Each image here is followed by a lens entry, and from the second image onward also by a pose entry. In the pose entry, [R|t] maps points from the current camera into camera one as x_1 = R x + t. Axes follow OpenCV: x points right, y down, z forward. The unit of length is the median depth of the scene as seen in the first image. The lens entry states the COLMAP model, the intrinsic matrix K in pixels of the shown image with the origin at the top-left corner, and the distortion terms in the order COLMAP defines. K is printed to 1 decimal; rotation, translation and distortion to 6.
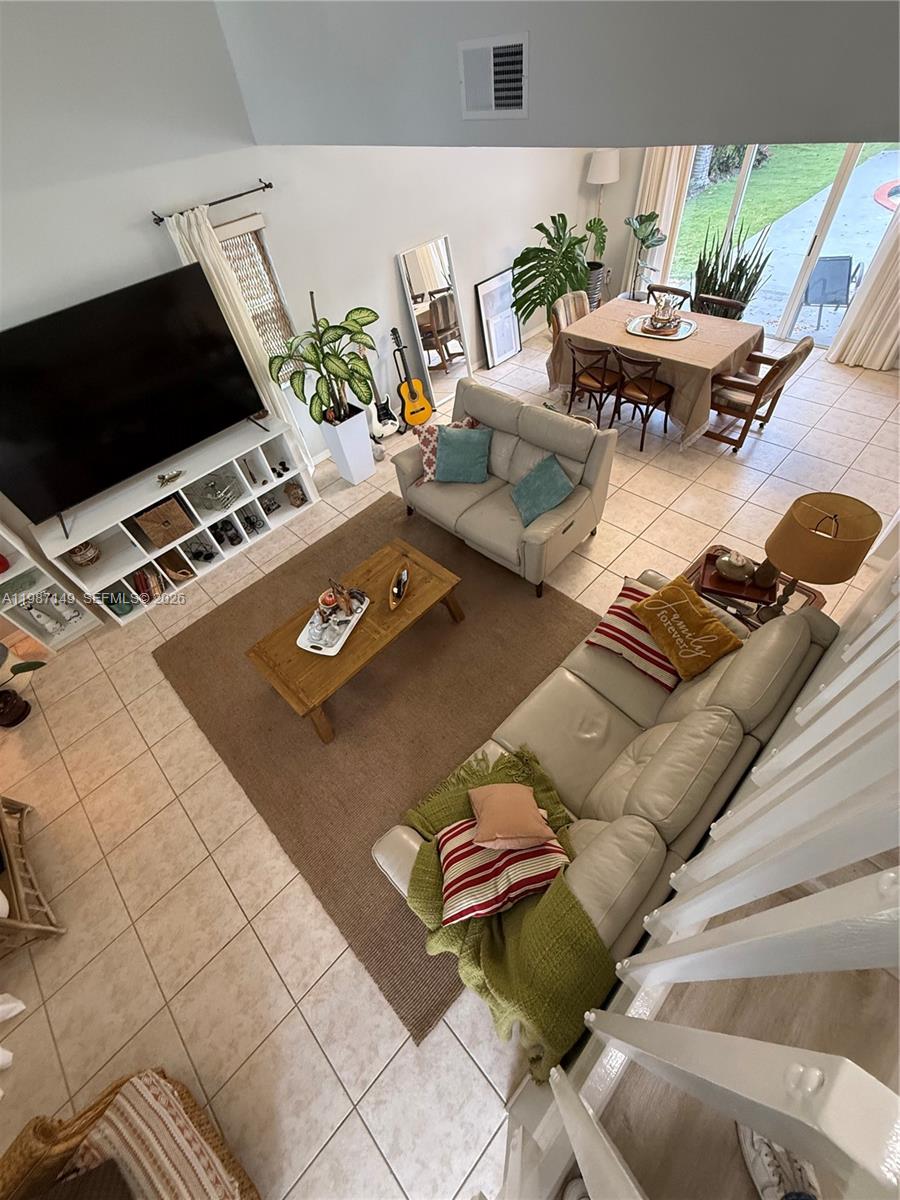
lens RADIAL K [[476.1, 0, 450.1], [0, 476.1, 600.3], [0, 0, 1]] dist [-0.001020, 0.000129]
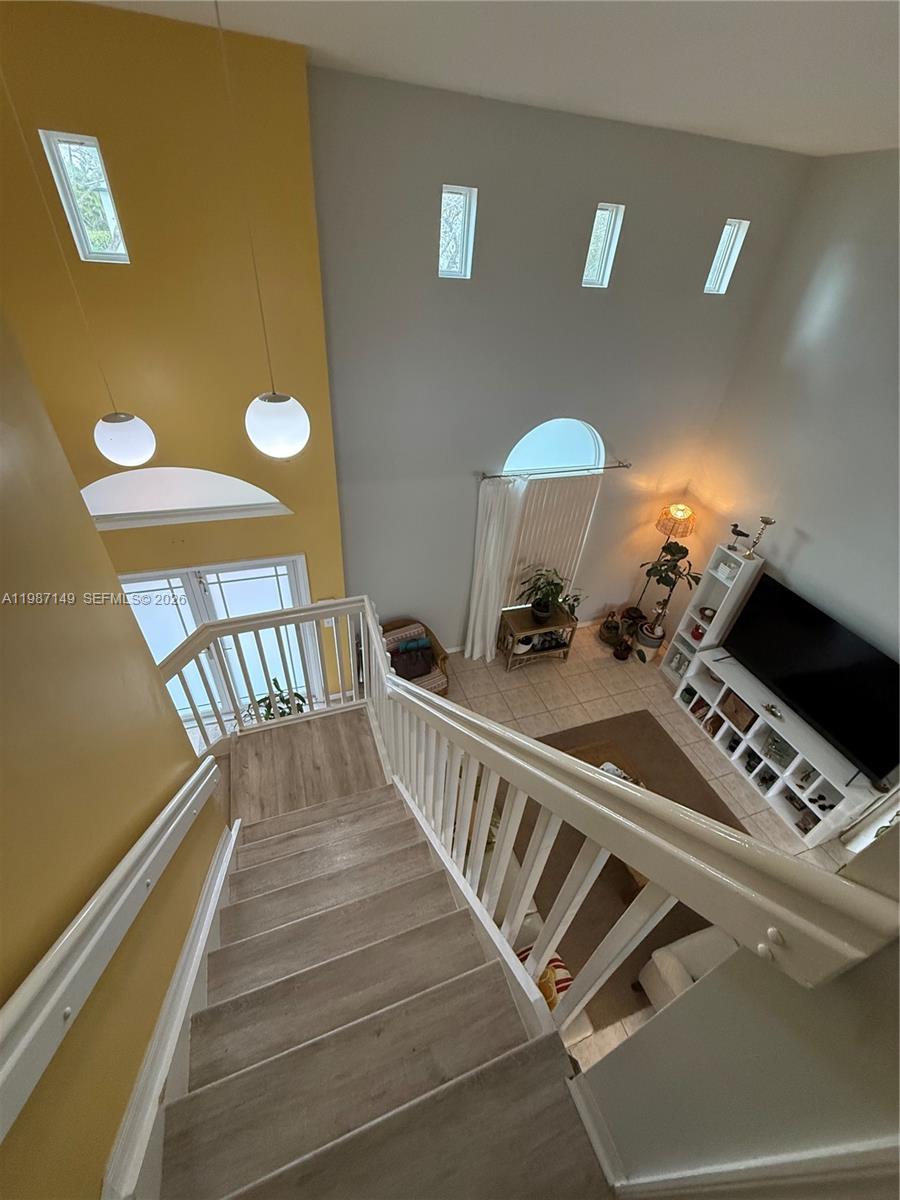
lens RADIAL K [[476.1, 0, 453.4], [0, 476.1, 599.3], [0, 0, 1]] dist [-0.001020, 0.000129]
pose [[-0.432795, 0.605564, -0.667818, 0.475123], [-0.712319, 0.224319, 0.665043, -0.536851], [0.552531, 0.763527, 0.334270, -0.183208]]
